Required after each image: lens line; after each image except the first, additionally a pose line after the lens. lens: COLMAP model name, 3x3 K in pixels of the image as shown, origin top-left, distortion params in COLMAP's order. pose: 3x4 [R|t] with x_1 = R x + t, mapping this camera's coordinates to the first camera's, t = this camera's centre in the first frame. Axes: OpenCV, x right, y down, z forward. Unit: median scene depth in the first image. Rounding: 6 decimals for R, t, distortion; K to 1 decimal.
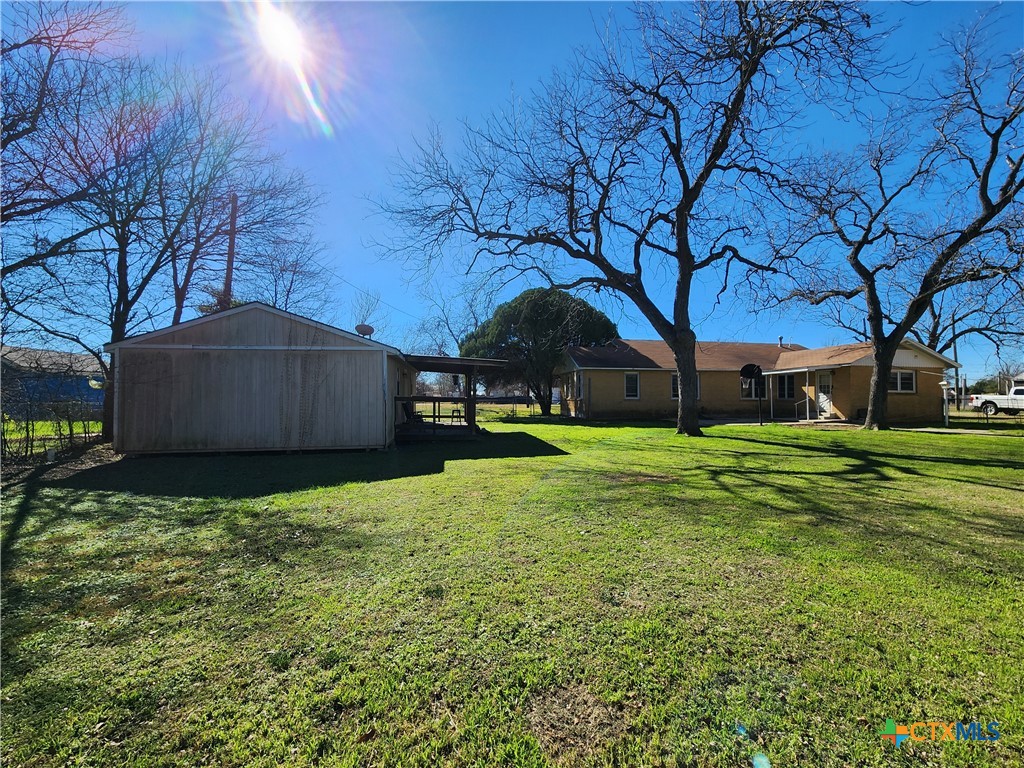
lens RADIAL K [[420.1, 0, 514.9], [0, 420.1, 381.2], [0, 0, 1]] dist [0.001086, 0.000472]
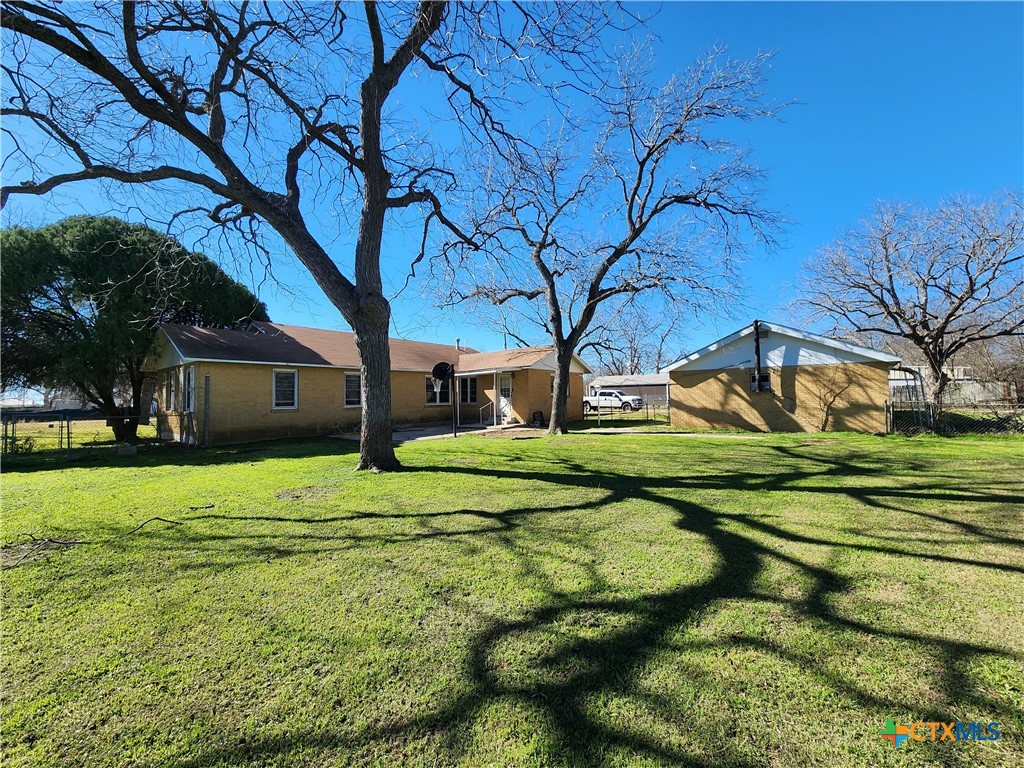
lens RADIAL K [[420.1, 0, 514.9], [0, 420.1, 381.2], [0, 0, 1]] dist [0.001086, 0.000472]
pose [[0.729419, 0.012898, 0.683945, 0.112191], [-0.004126, 0.999887, -0.014456, 0.007679], [-0.684055, 0.007722, 0.729390, 0.336205]]
